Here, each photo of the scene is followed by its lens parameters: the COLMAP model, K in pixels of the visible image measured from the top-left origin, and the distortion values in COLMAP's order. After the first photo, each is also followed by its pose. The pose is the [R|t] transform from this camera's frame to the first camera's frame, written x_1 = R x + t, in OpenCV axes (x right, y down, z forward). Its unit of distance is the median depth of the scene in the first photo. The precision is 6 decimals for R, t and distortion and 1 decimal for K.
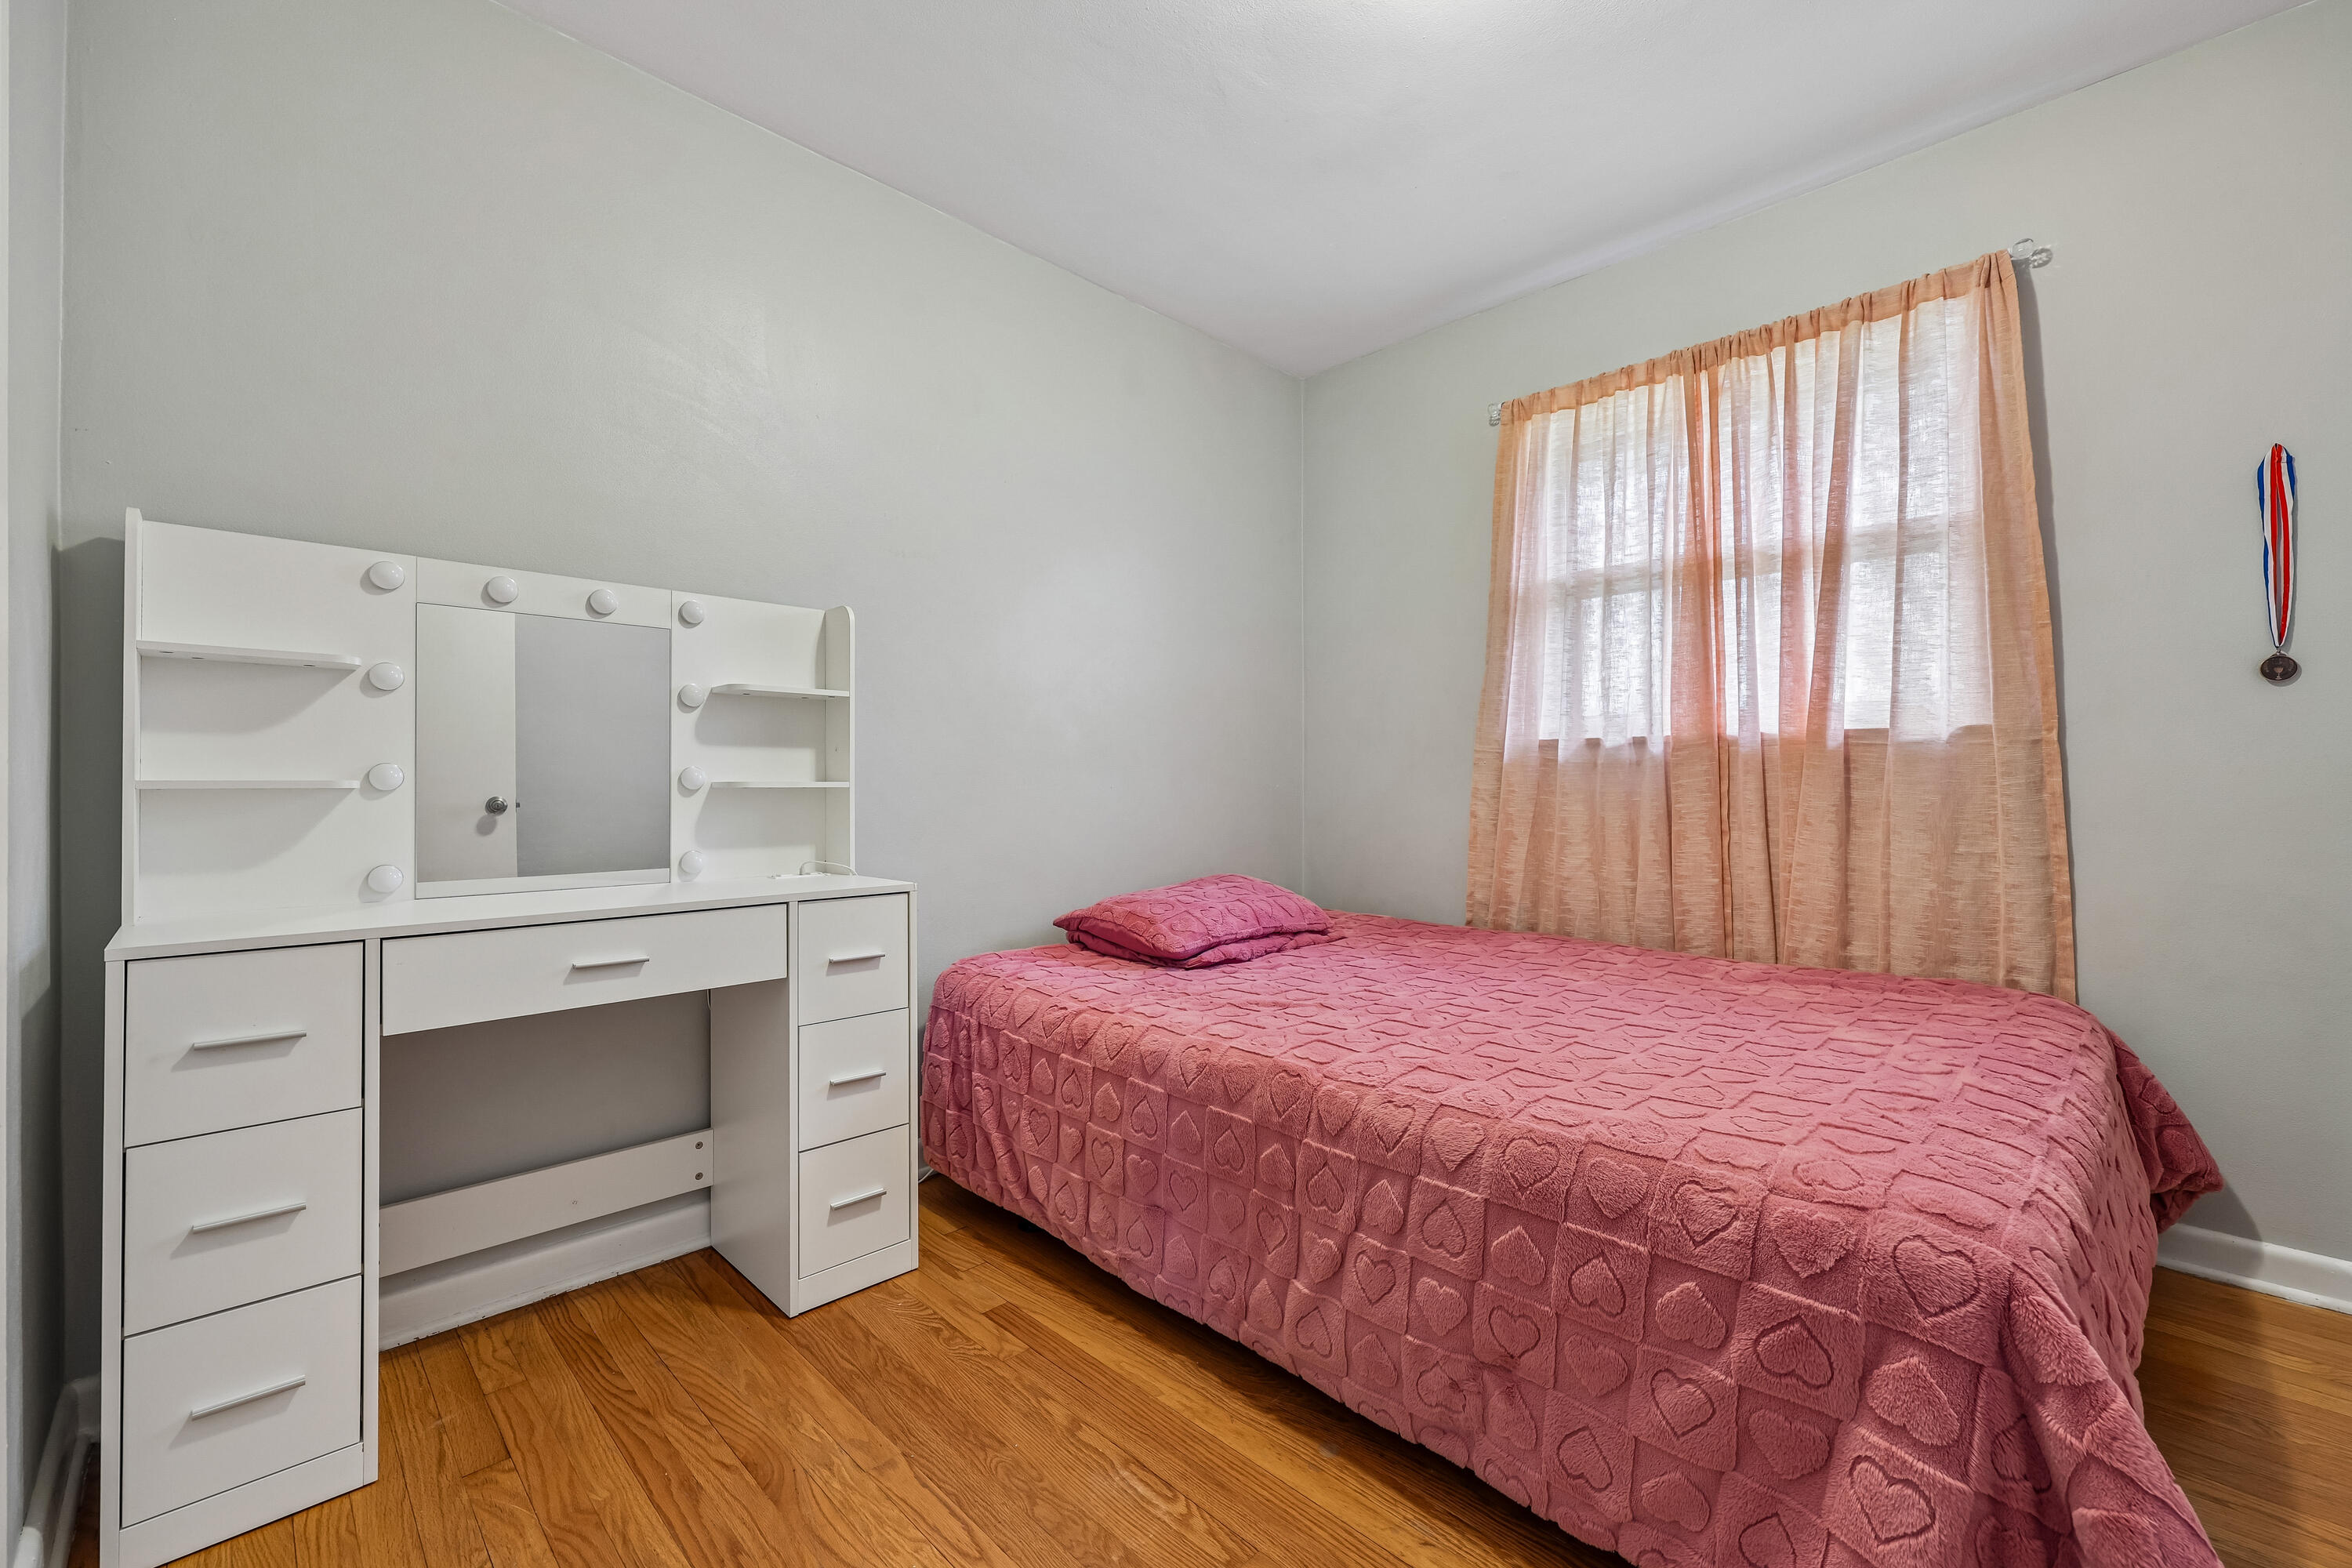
lens RADIAL K [[977.4, 0, 1171.1], [0, 977.4, 798.4], [0, 0, 1]] dist [-0.000035, -0.000252]
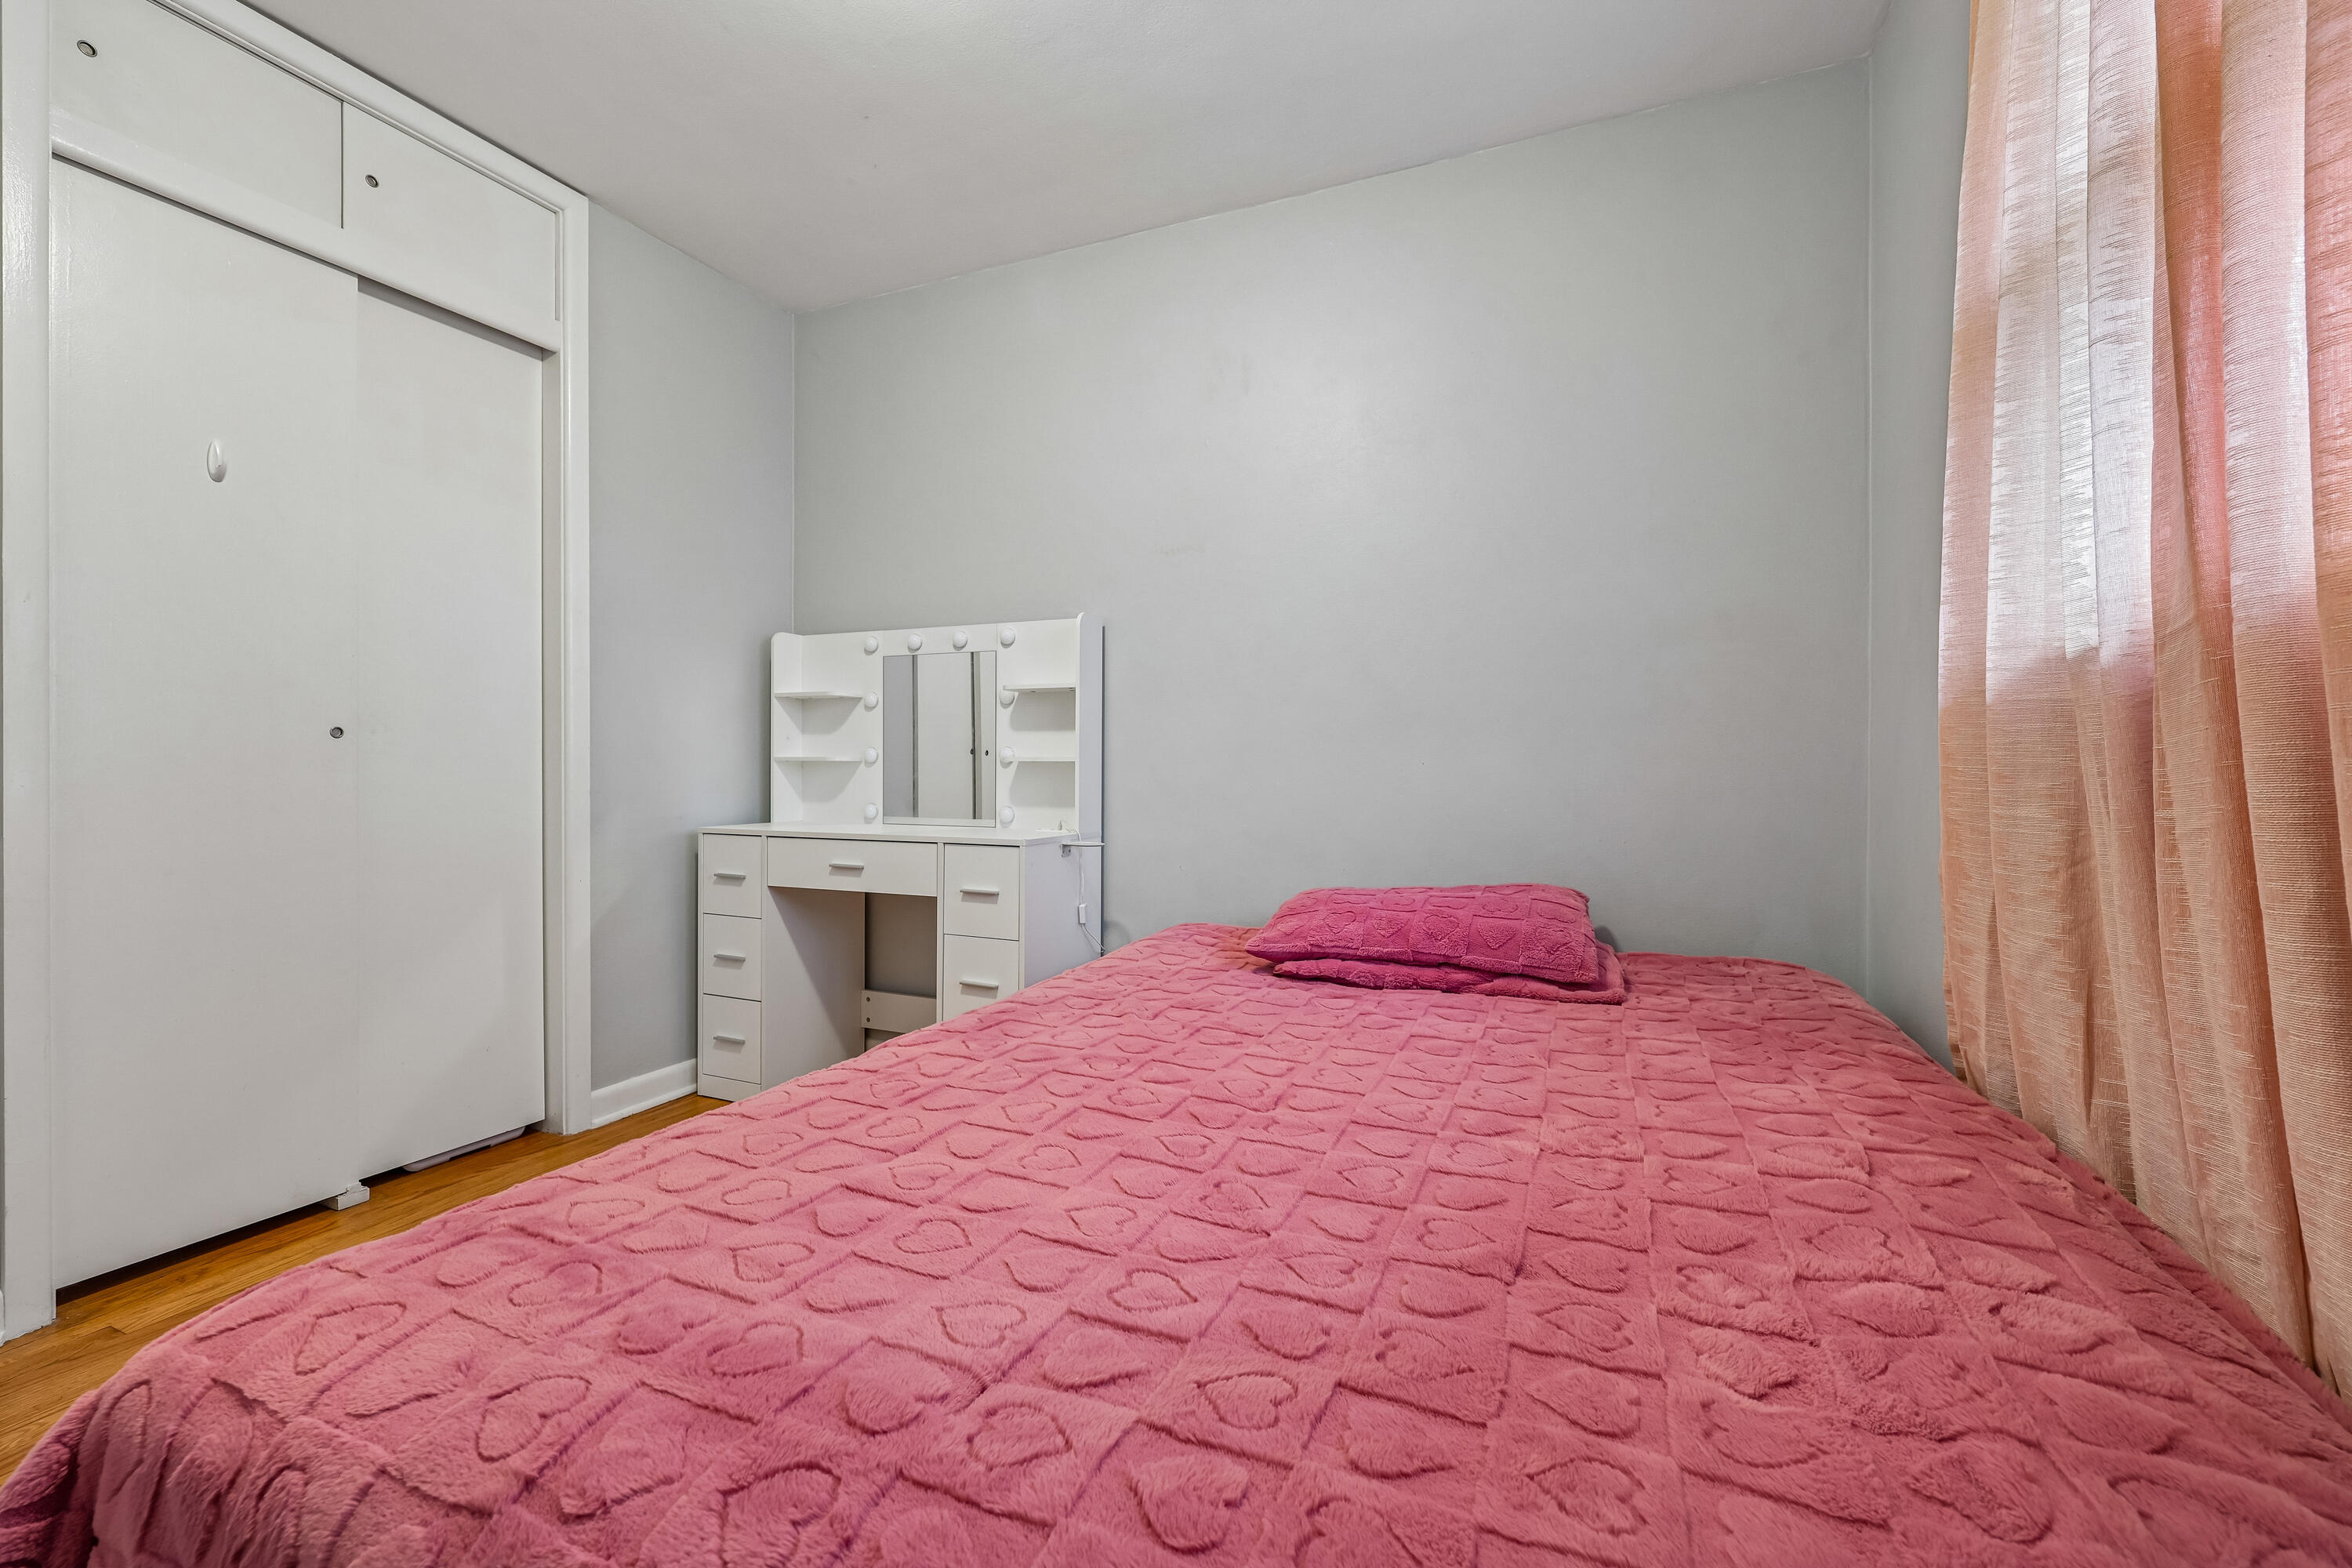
lens RADIAL K [[977.4, 0, 1171.1], [0, 977.4, 798.4], [0, 0, 1]] dist [-0.000035, -0.000252]
pose [[0.350771, 0.009869, -0.936409, 0.929631], [-0.027423, 0.999624, 0.000263, 0.034096], [0.936060, 0.025587, 0.350910, 0.767203]]
